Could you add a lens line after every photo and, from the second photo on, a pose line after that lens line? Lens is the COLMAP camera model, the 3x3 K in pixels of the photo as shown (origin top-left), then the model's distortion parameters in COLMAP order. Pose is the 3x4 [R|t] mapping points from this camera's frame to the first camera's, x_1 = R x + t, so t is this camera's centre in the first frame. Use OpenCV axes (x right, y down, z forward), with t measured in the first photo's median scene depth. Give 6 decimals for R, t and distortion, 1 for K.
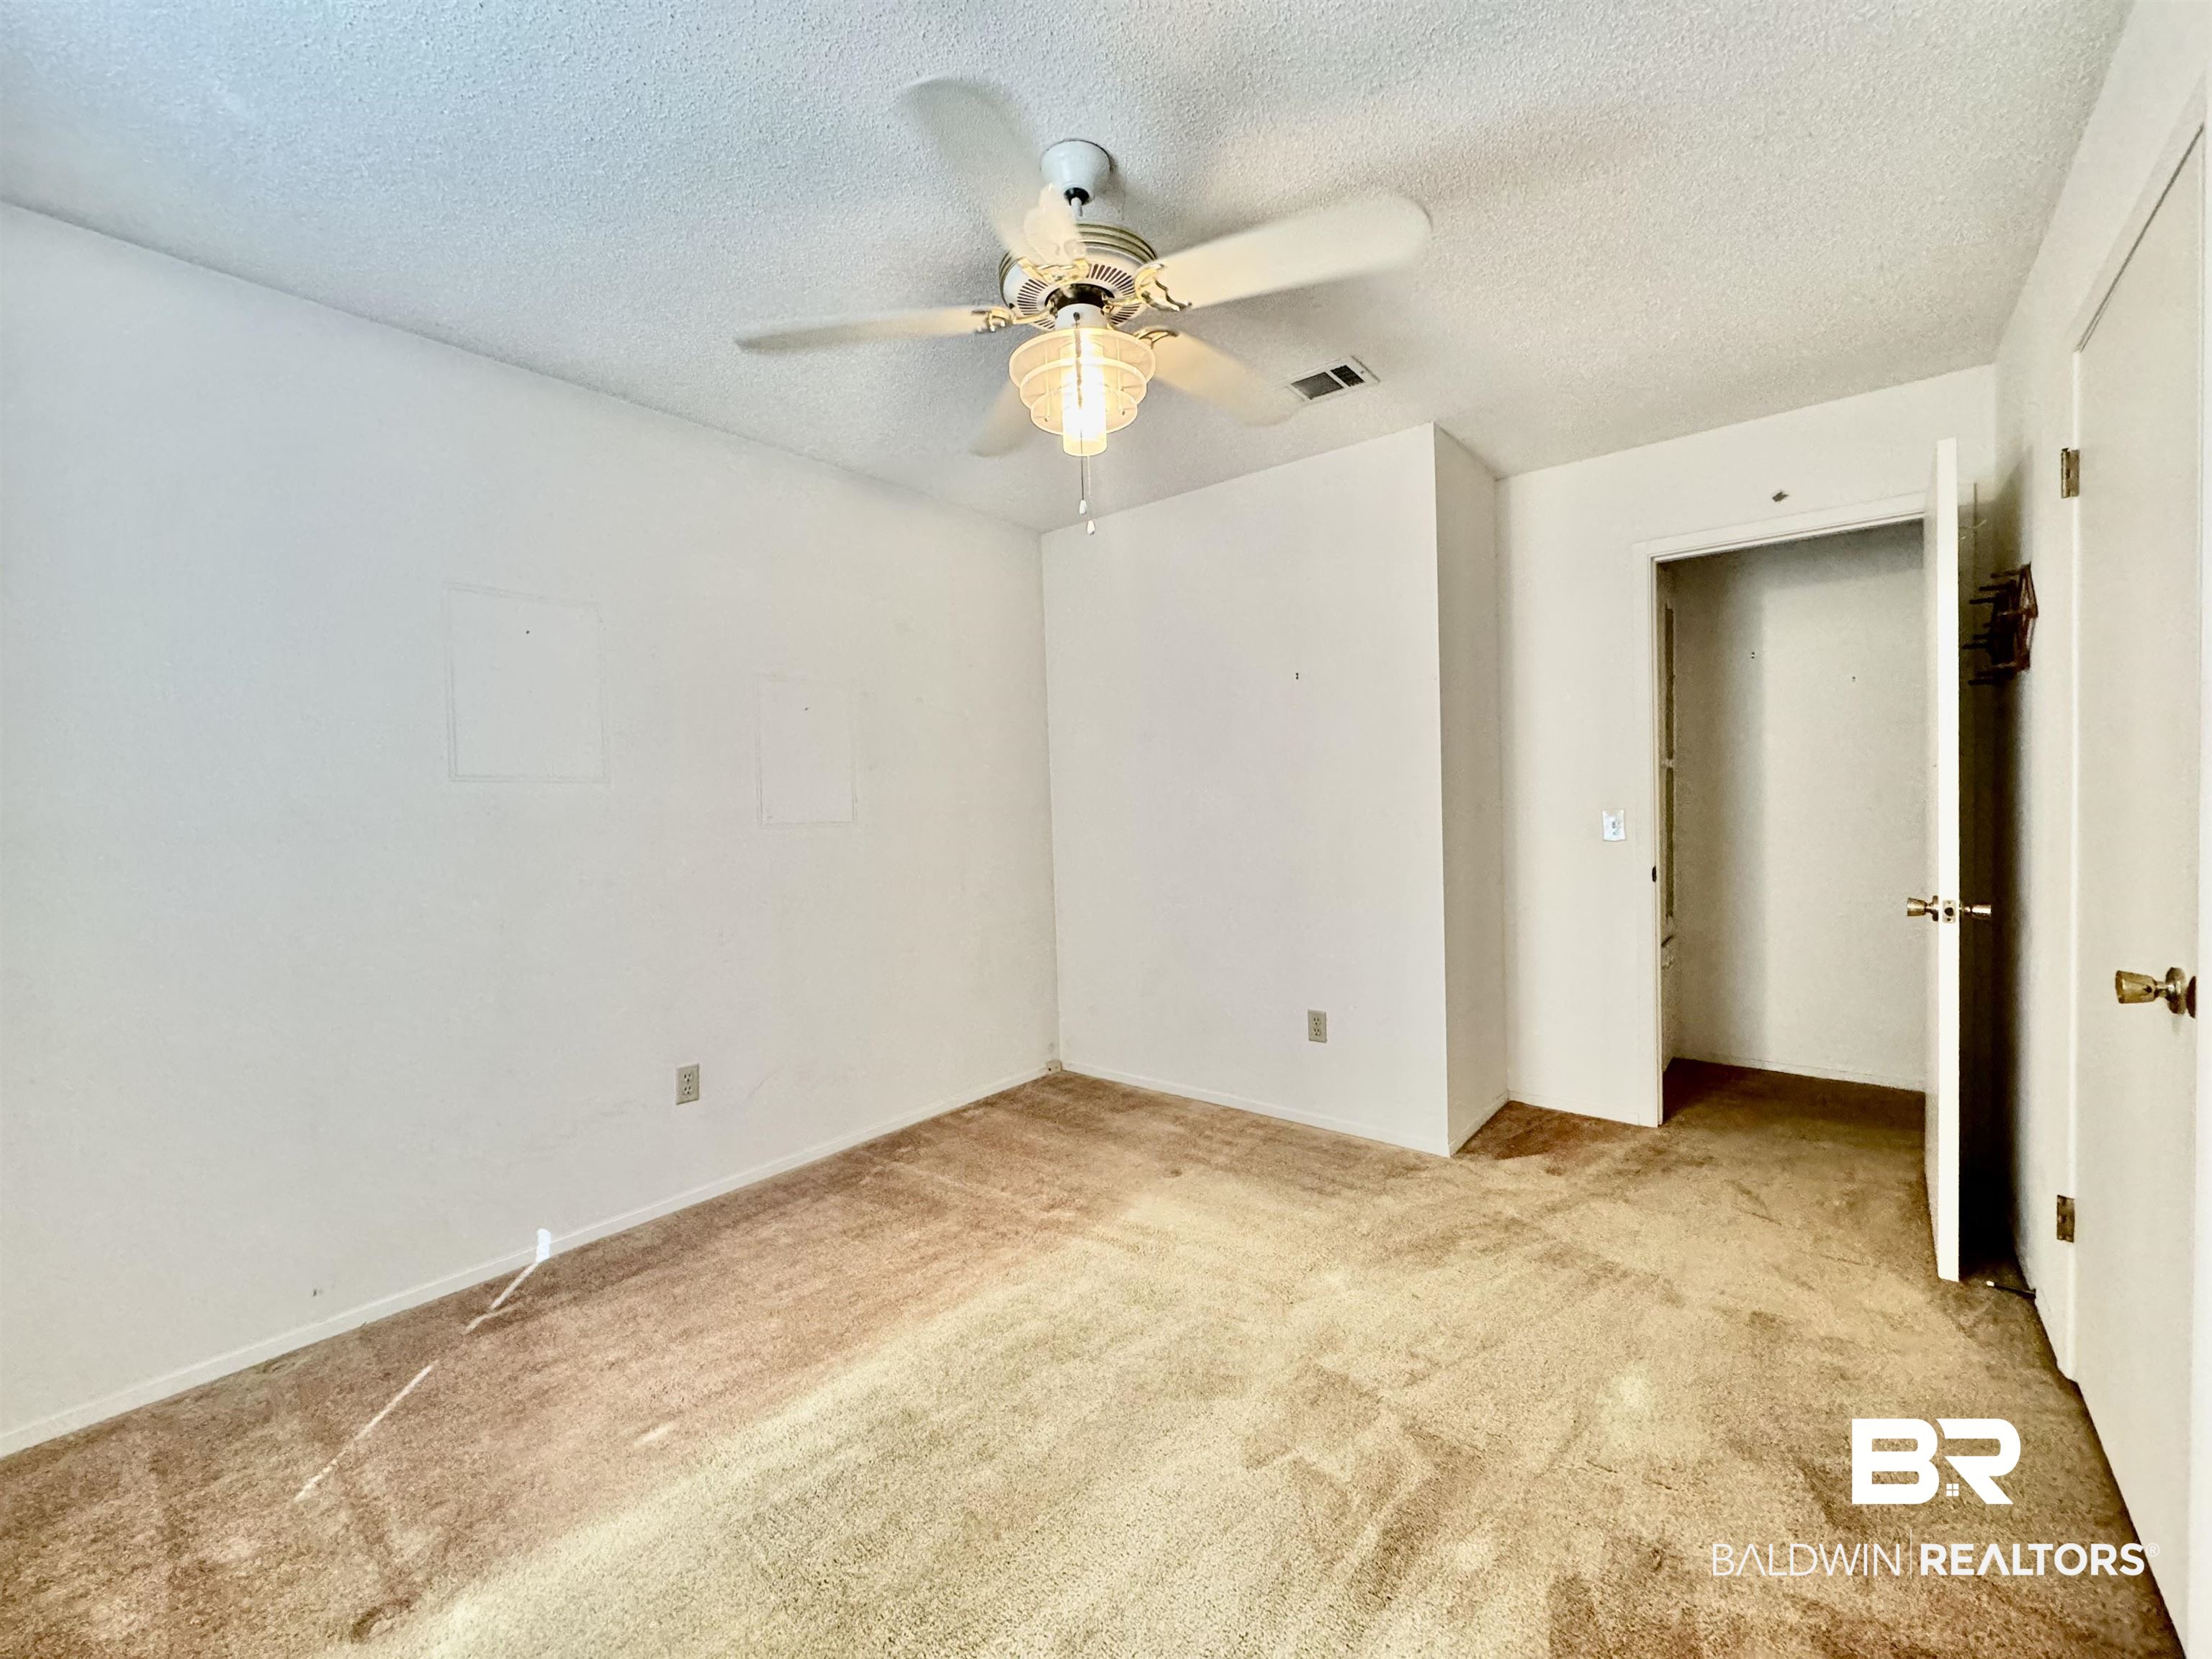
lens RADIAL K [[883.9, 0, 1106.0], [0, 883.9, 829.5], [0, 0, 1]] dist [0.001136, 0.000697]
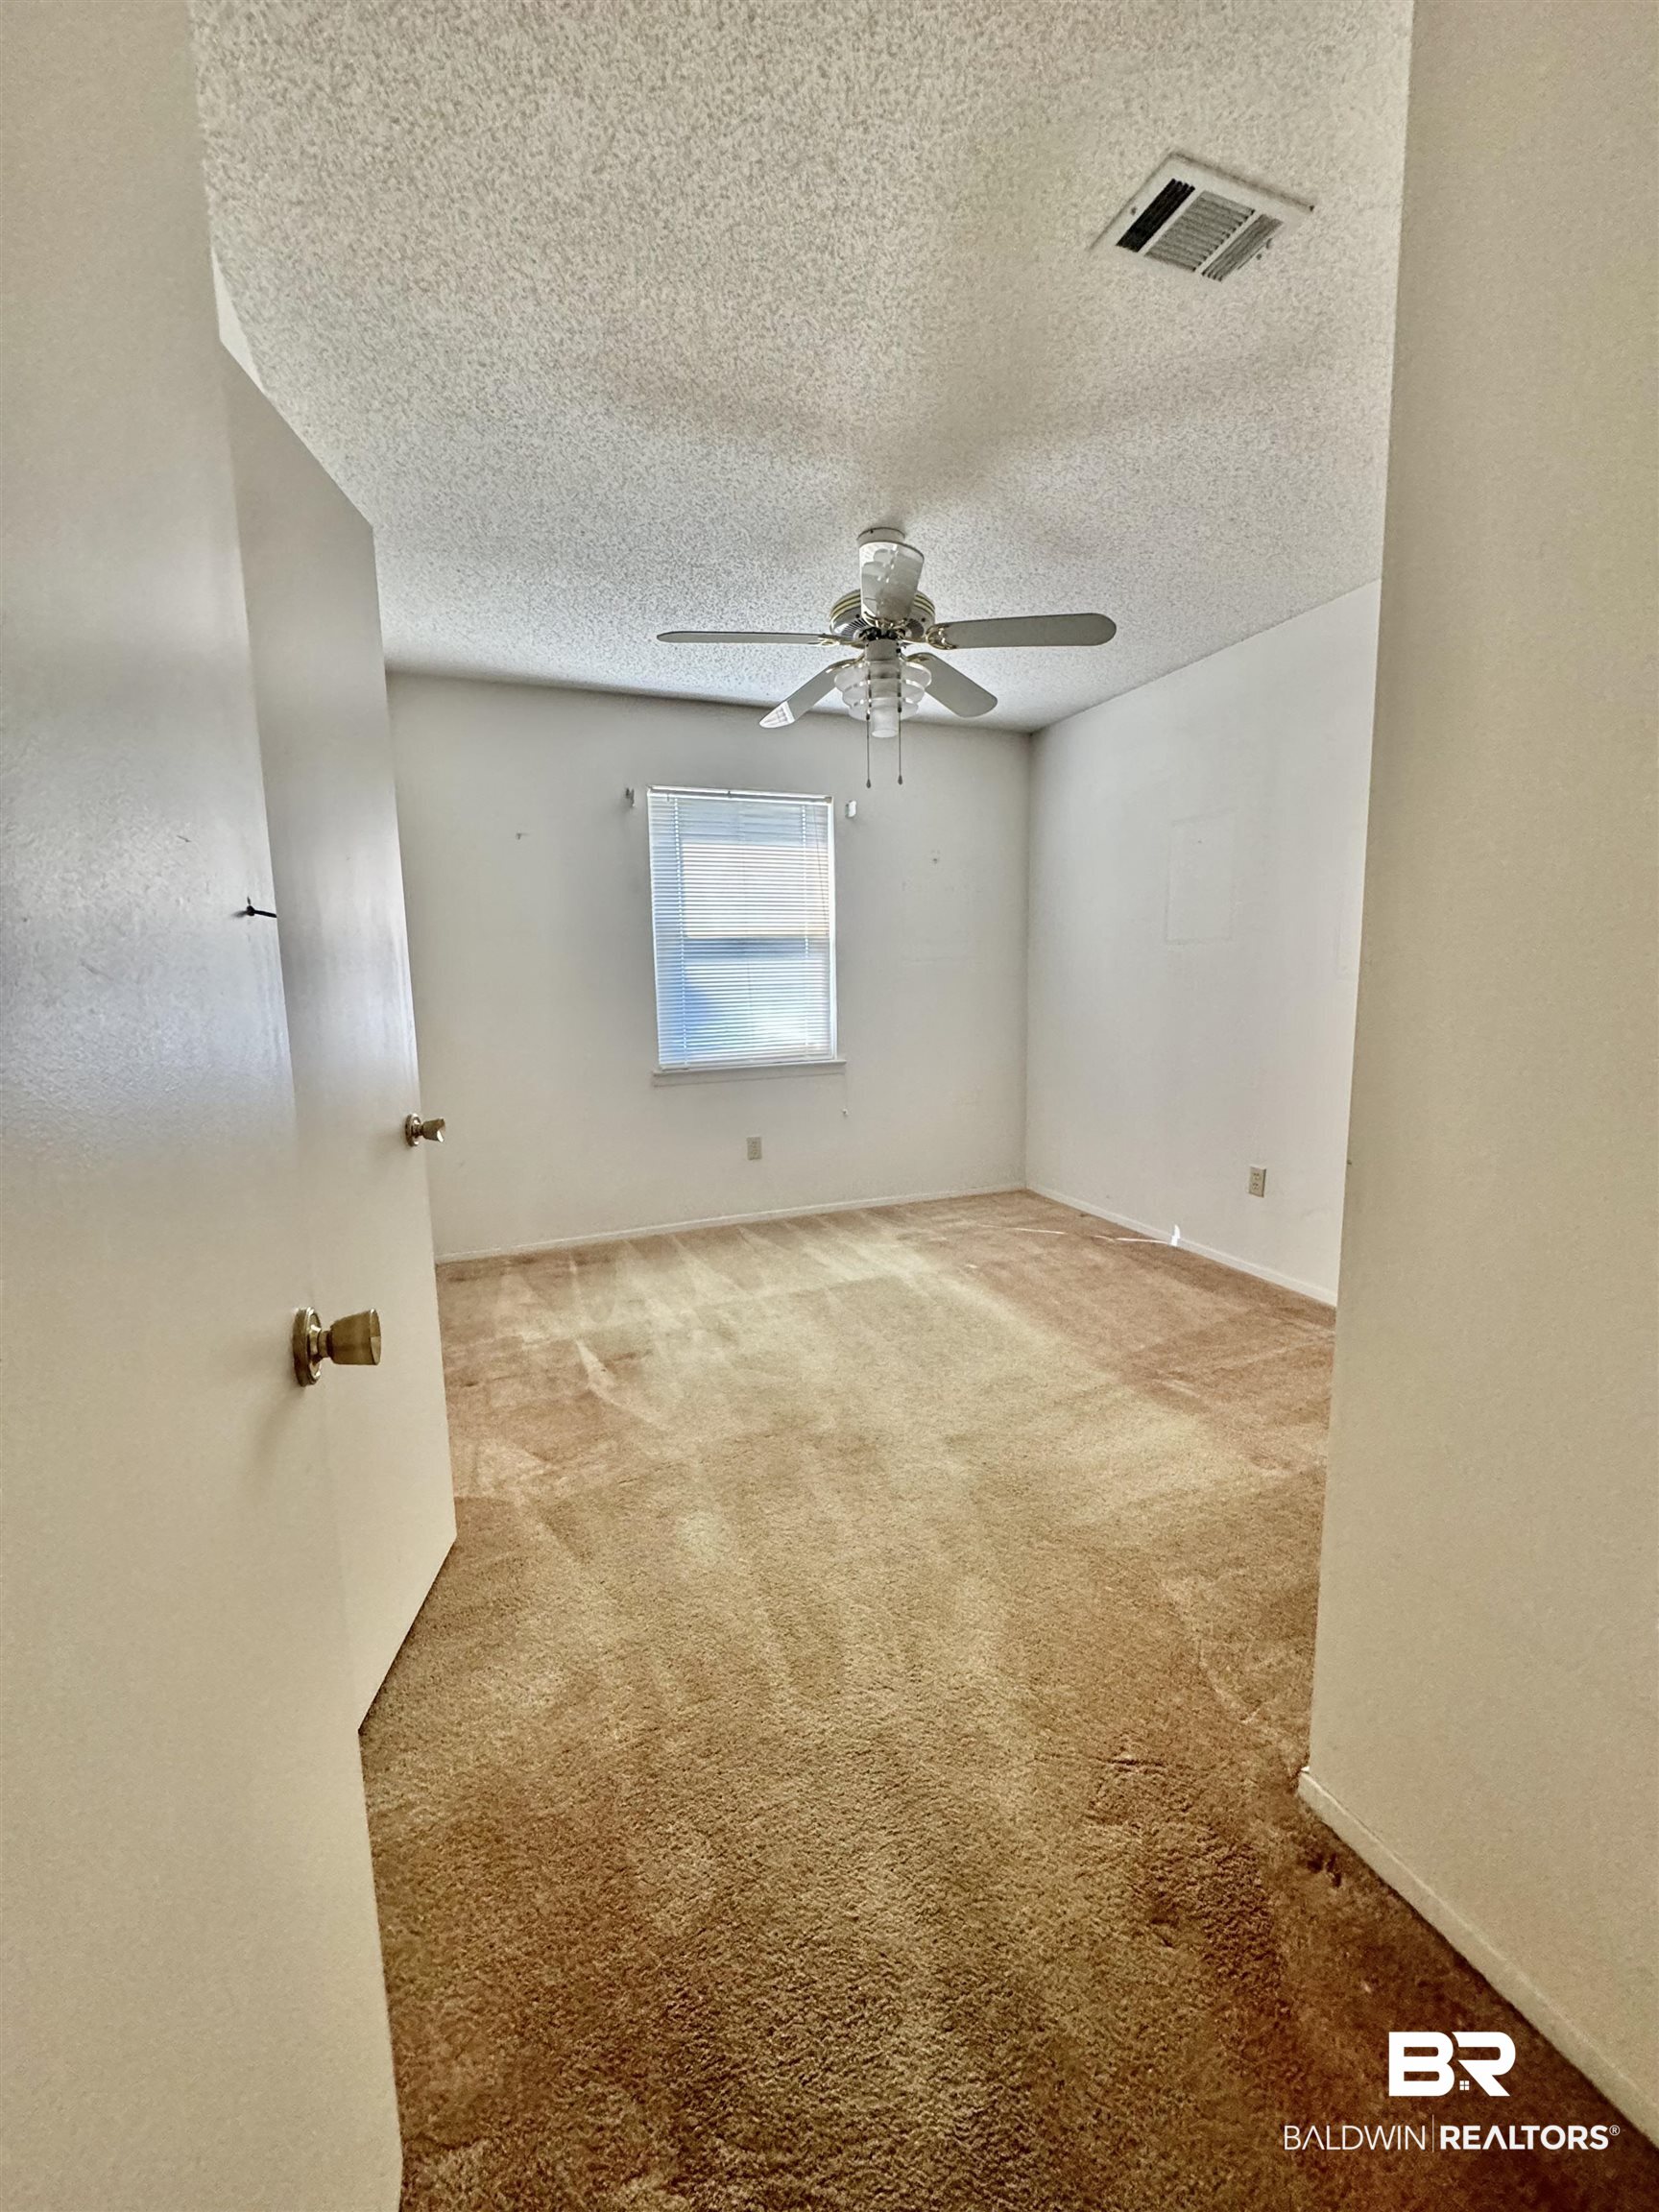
lens RADIAL K [[883.9, 0, 829.5], [0, 883.9, 1106.0], [0, 0, 1]] dist [0.001136, 0.000697]
pose [[-0.487739, 0.154522, -0.859205, 1.307300], [0.005999, 0.984780, 0.173700, -0.062951], [0.872969, 0.079565, -0.481243, 1.550161]]
